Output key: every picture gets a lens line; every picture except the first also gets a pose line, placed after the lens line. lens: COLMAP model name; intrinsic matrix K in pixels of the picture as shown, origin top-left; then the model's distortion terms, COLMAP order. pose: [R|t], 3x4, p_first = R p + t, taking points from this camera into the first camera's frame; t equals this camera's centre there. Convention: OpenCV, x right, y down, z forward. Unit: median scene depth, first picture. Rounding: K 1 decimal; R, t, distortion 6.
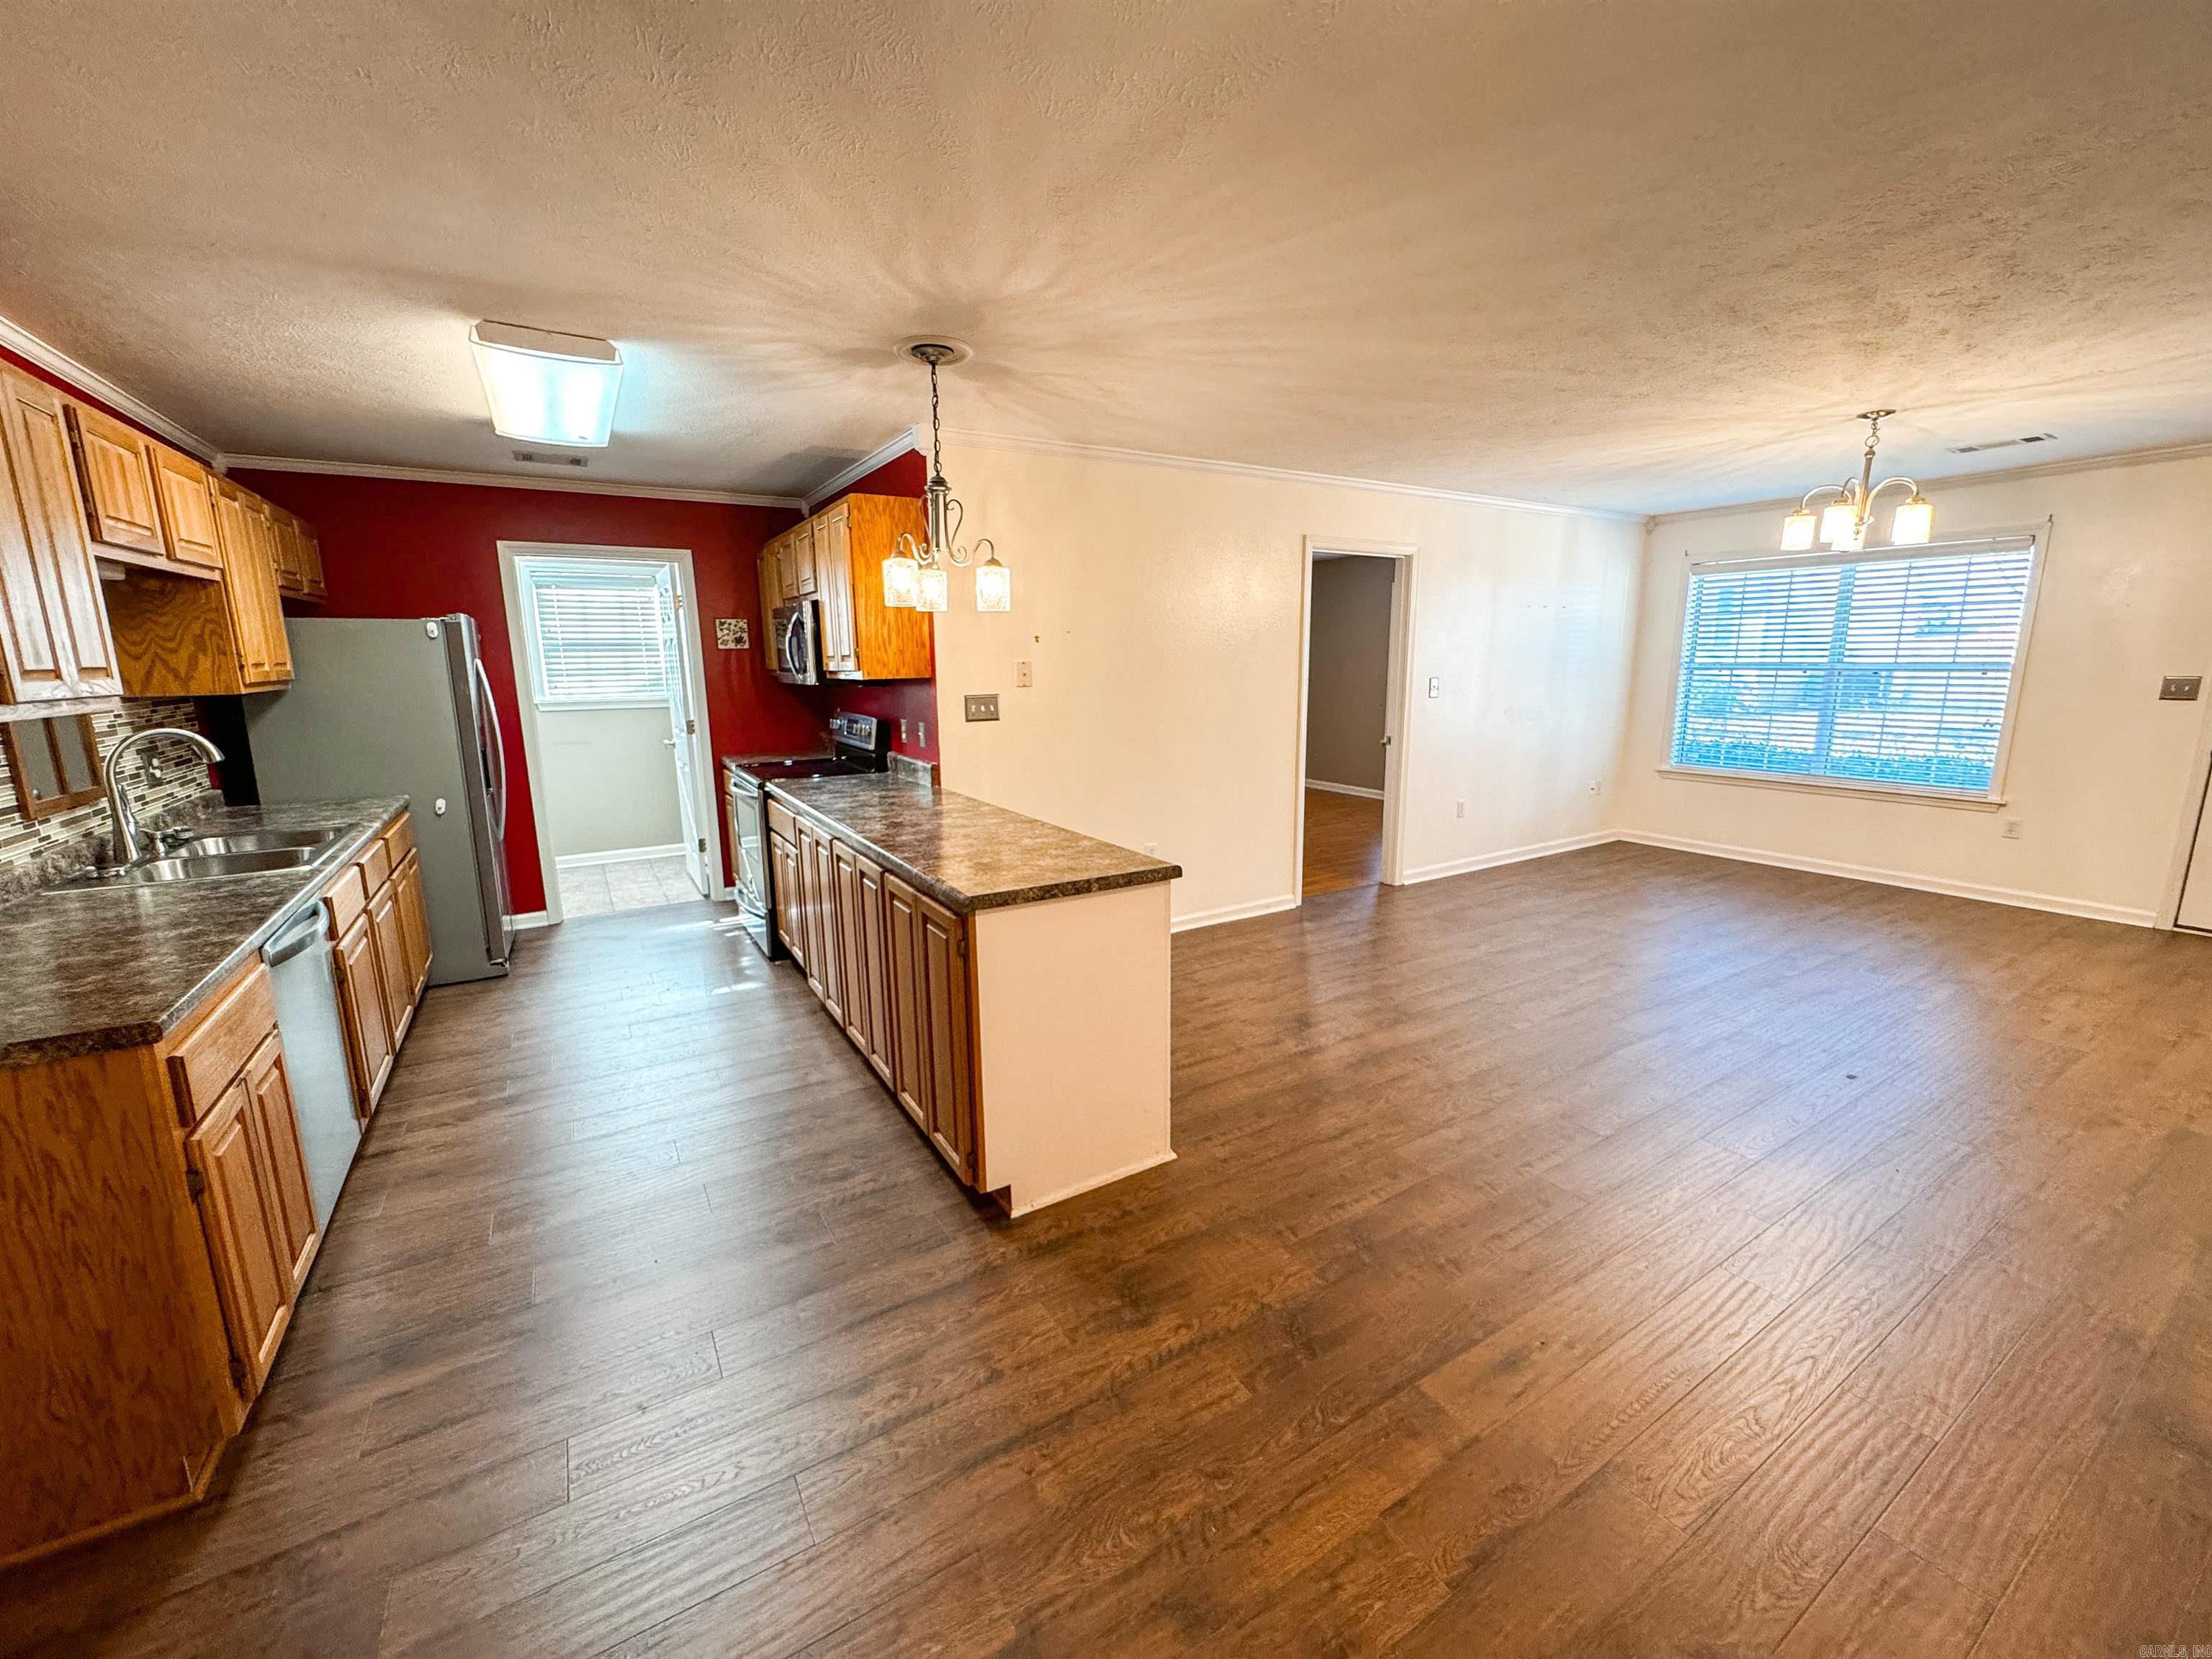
lens RADIAL K [[880.1, 0, 1103.2], [0, 880.1, 825.2], [0, 0, 1]] dist [-0.003604, 0.000383]
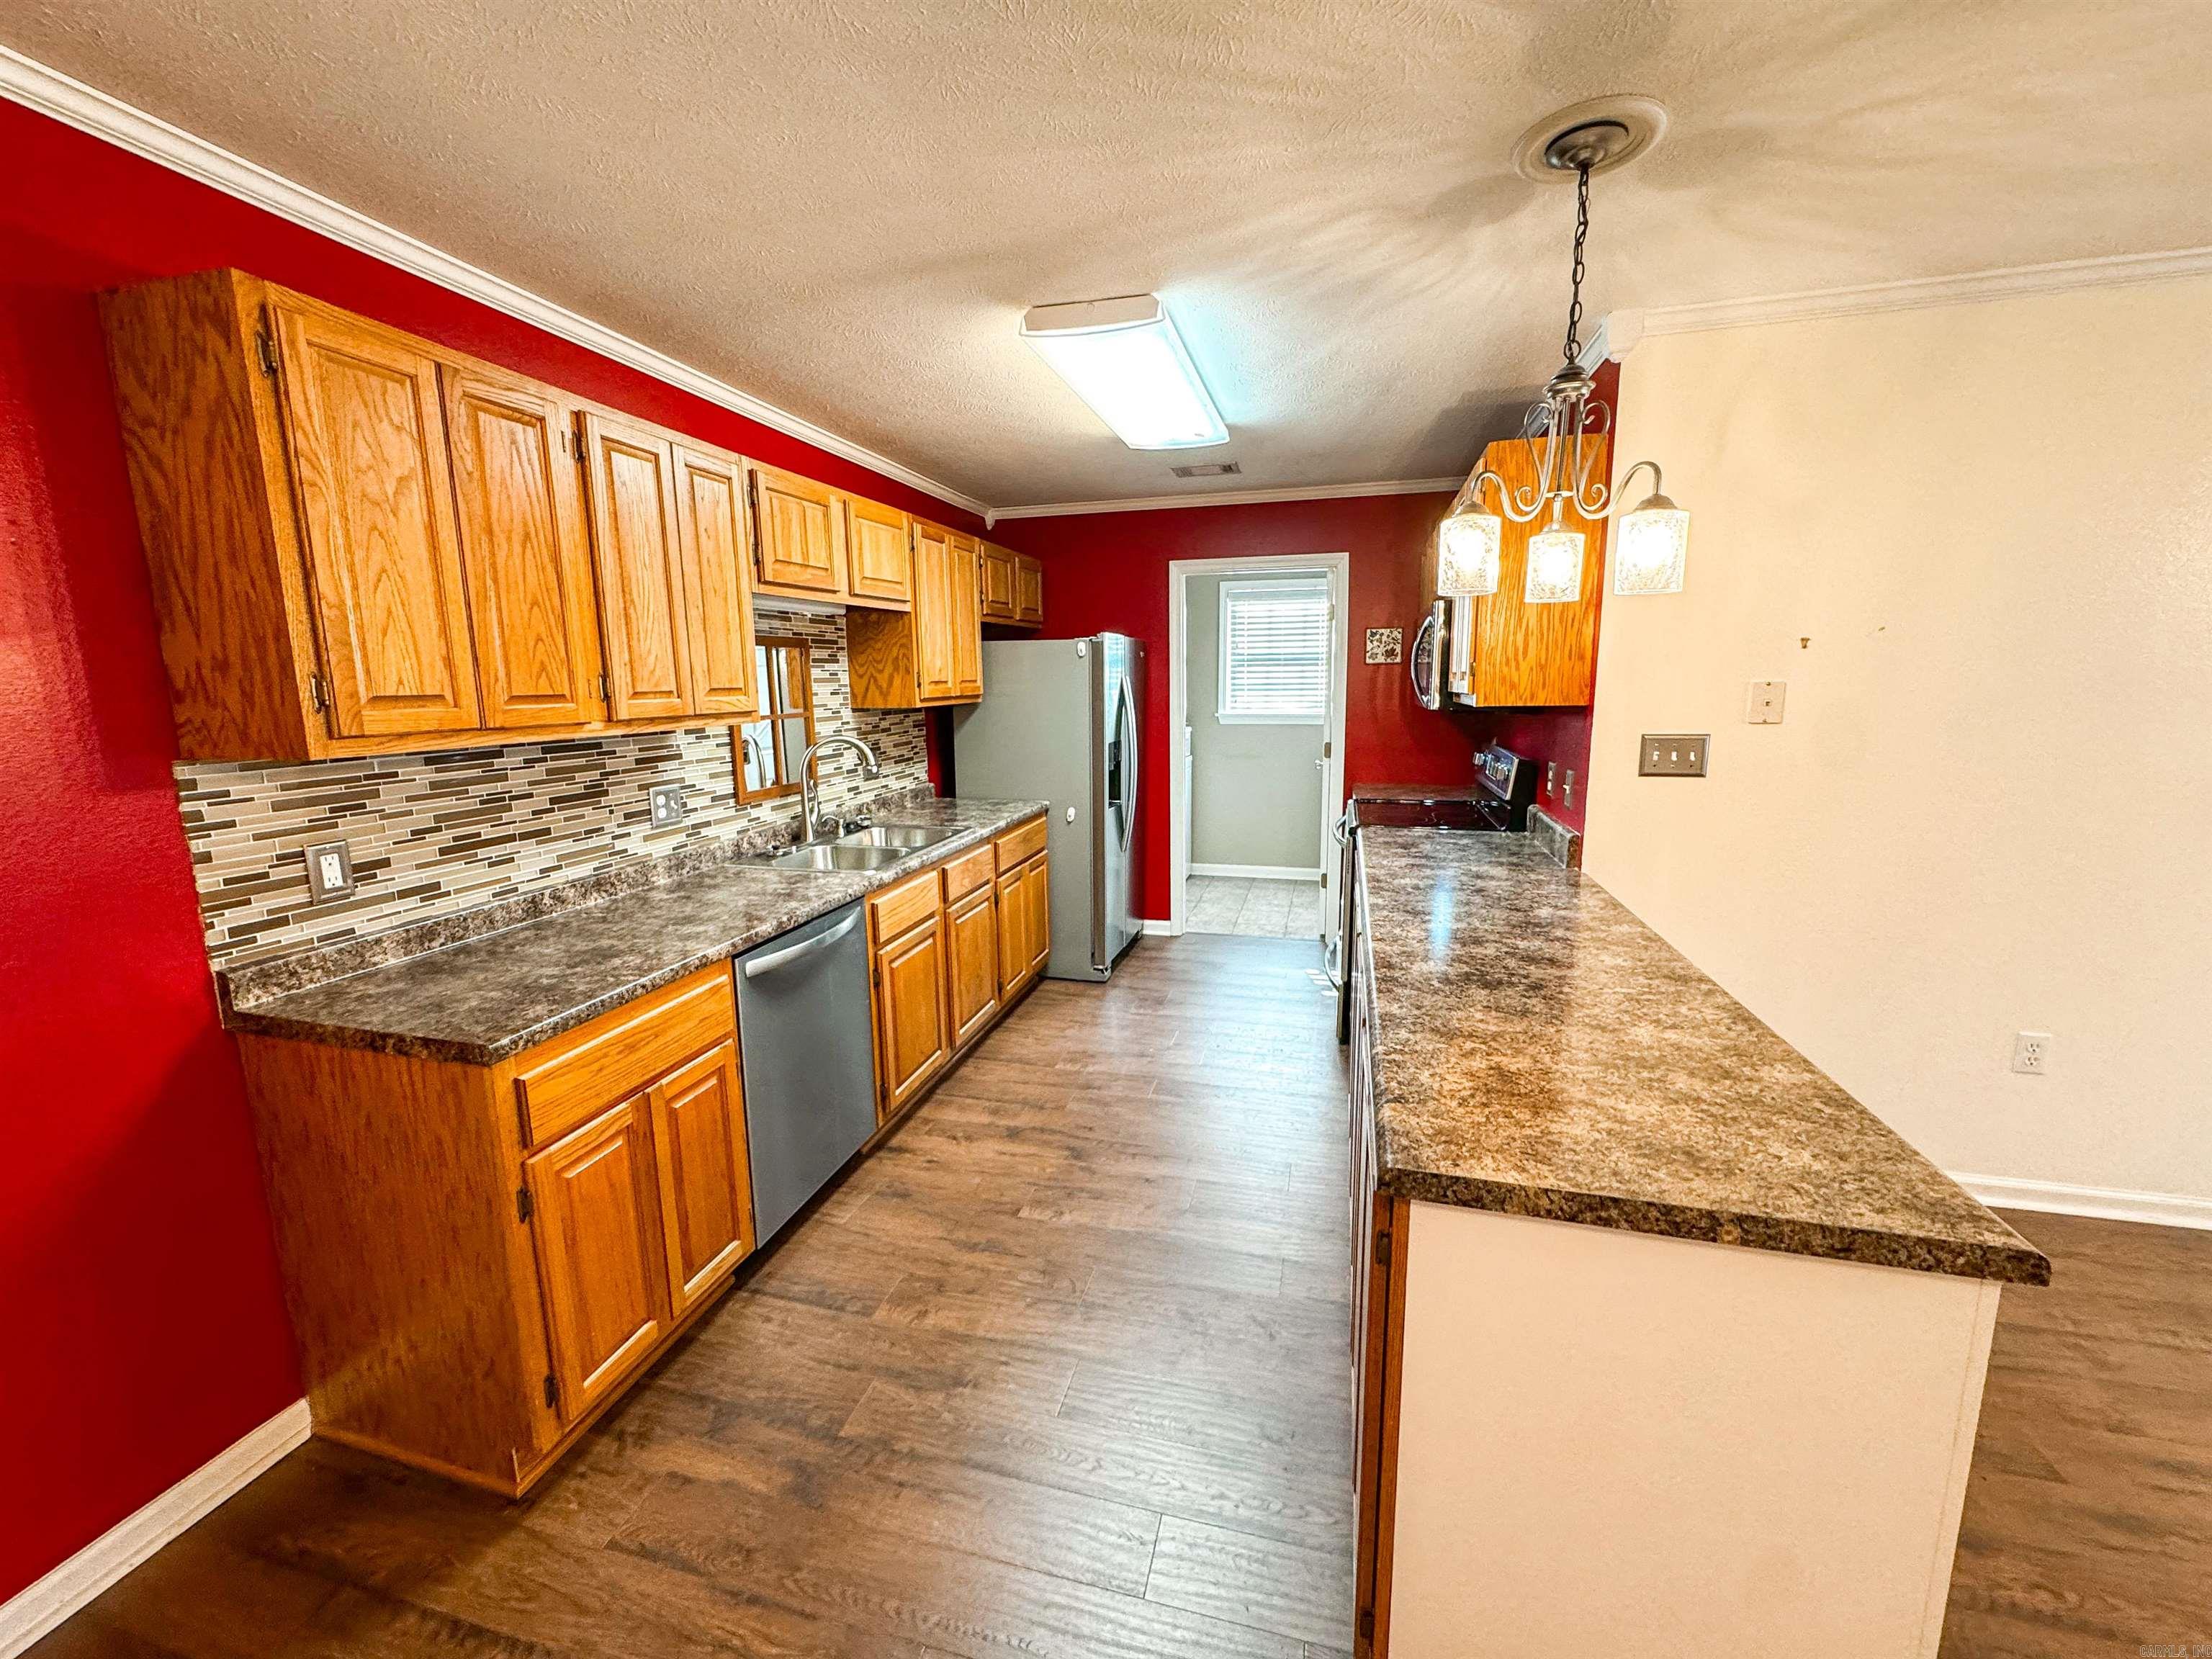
lens RADIAL K [[880.1, 0, 1103.4], [0, 880.1, 824.3], [0, 0, 1]] dist [-0.003604, 0.000383]
pose [[0.689016, 0.120650, -0.714634, 0.045468], [-0.130148, 0.990615, 0.041760, -0.076413], [0.712965, 0.064234, 0.698251, 0.367430]]
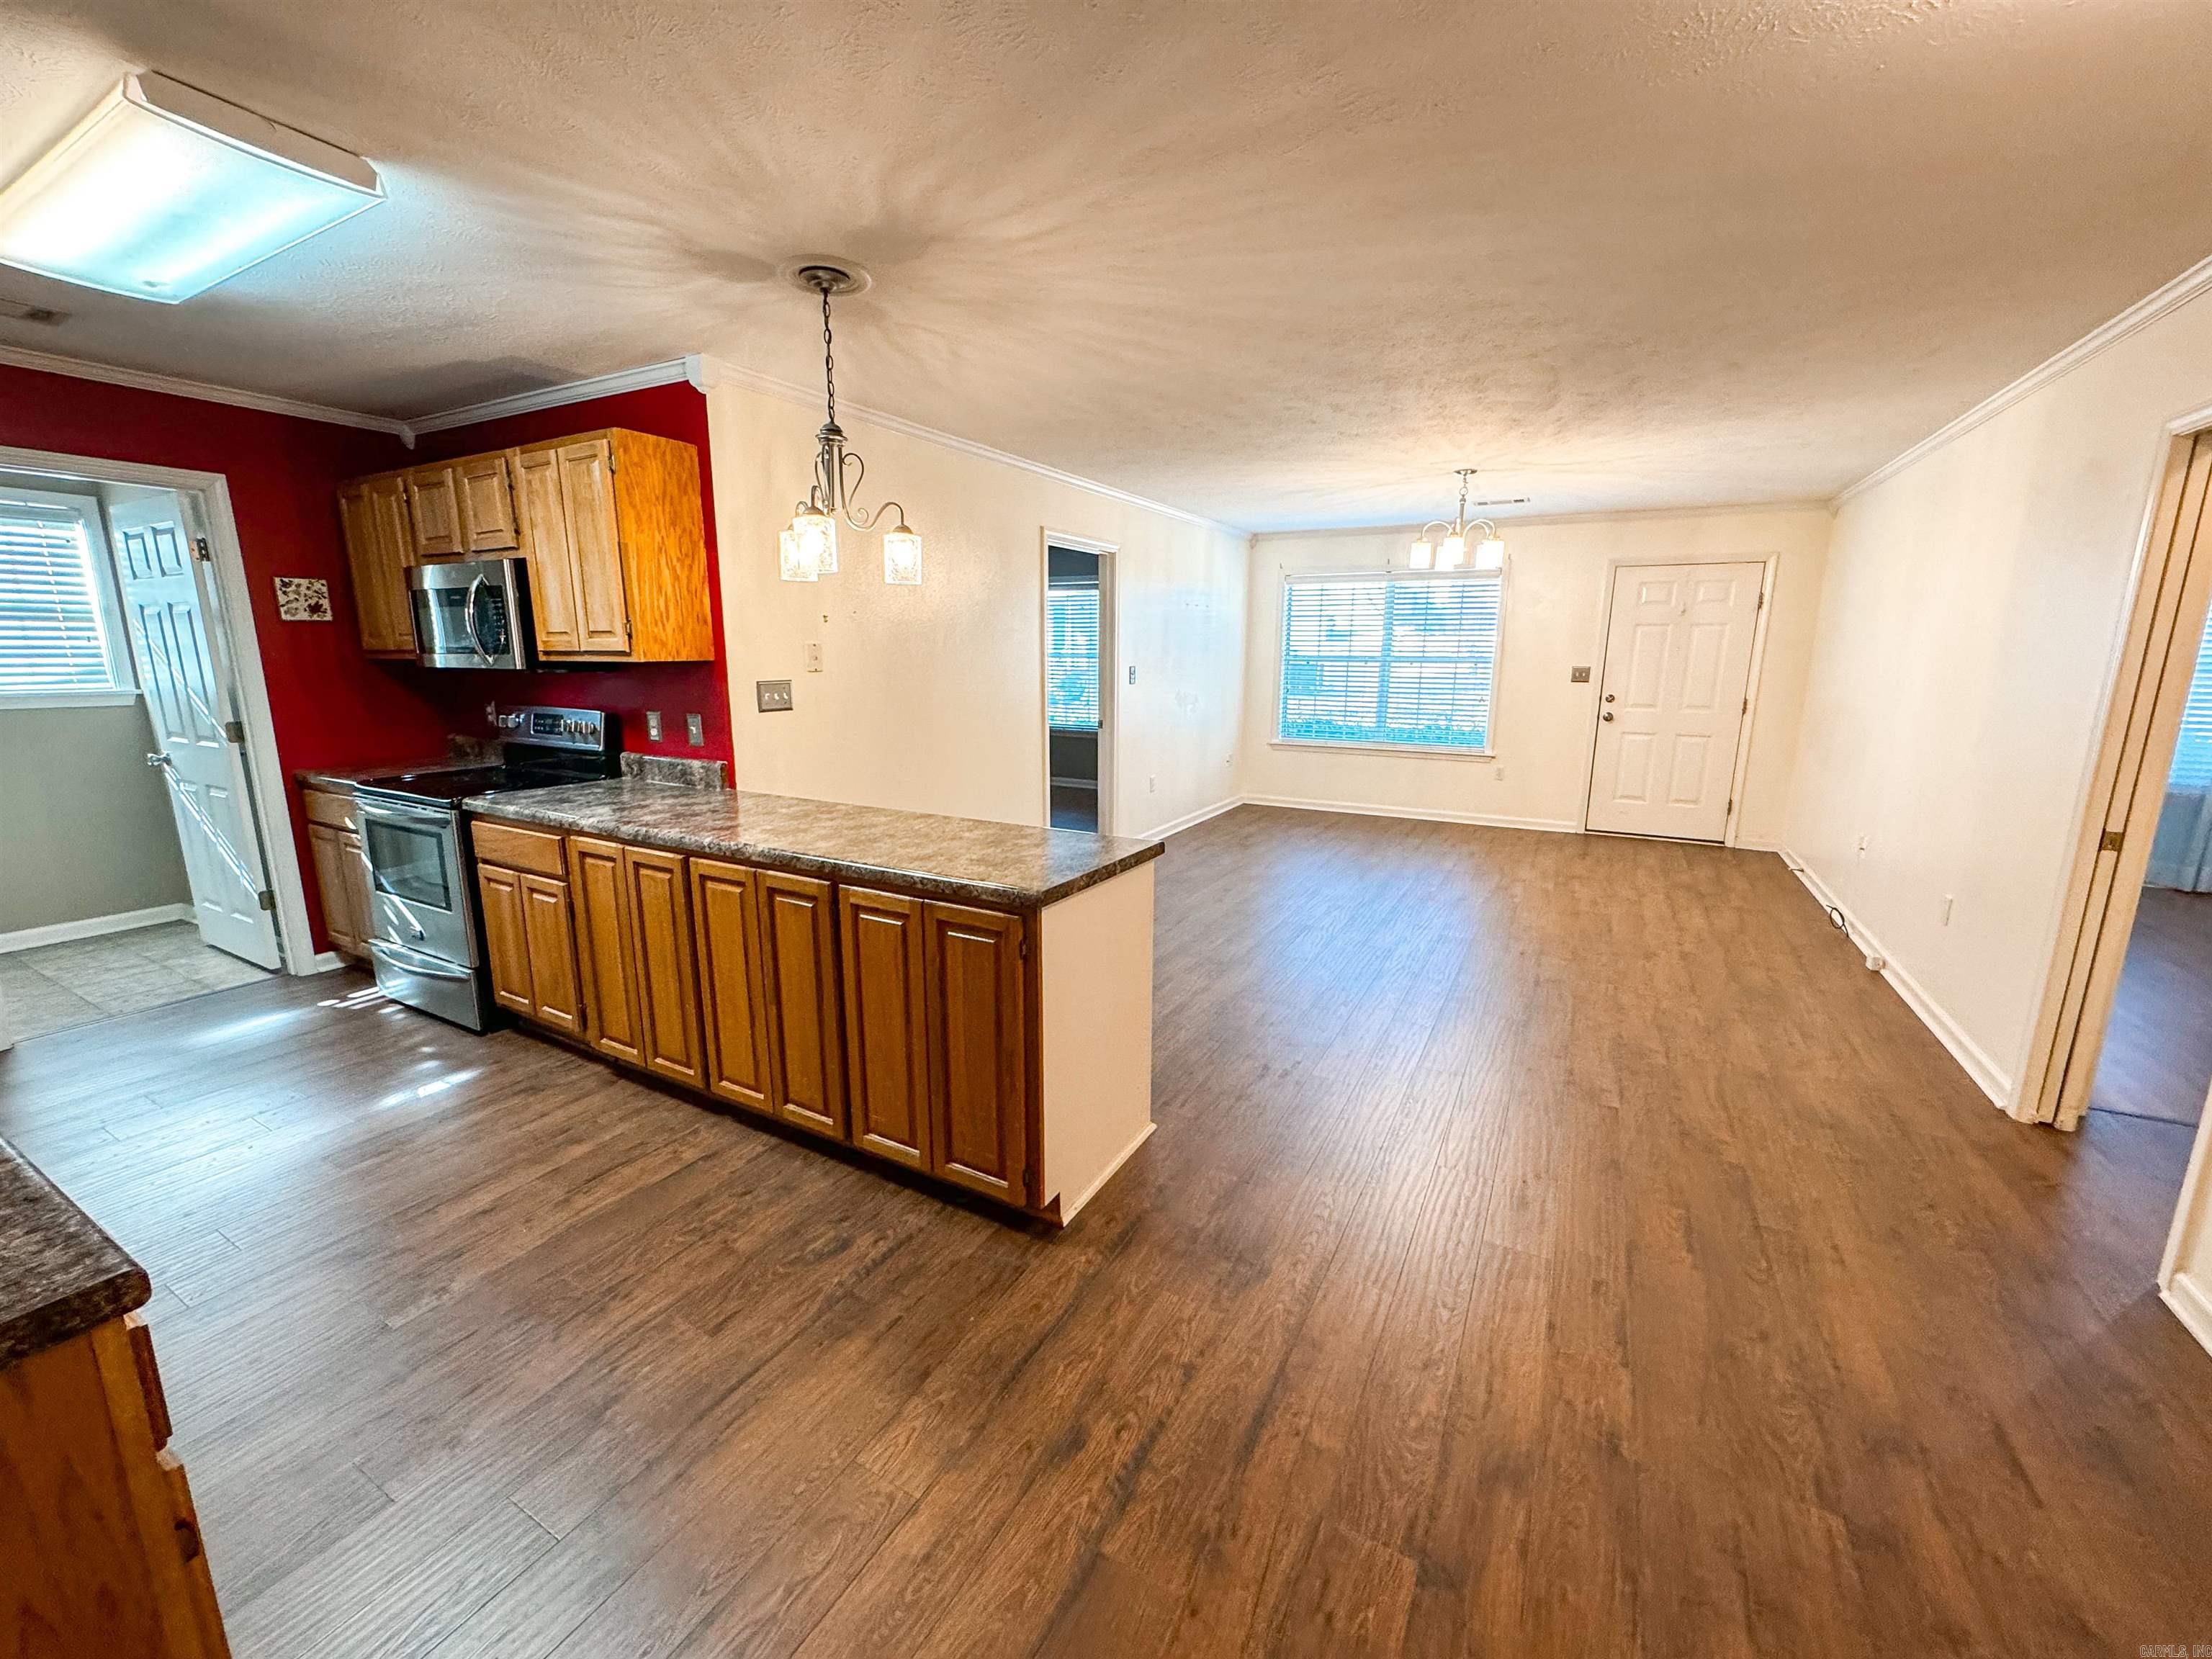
lens RADIAL K [[880.1, 0, 1102.5], [0, 880.1, 824.7], [0, 0, 1]] dist [-0.003604, 0.000383]
pose [[0.868847, -0.082952, 0.488081, -0.380452], [0.079632, 0.996442, 0.027596, -0.006150], [-0.488634, 0.014890, 0.872362, 0.112509]]
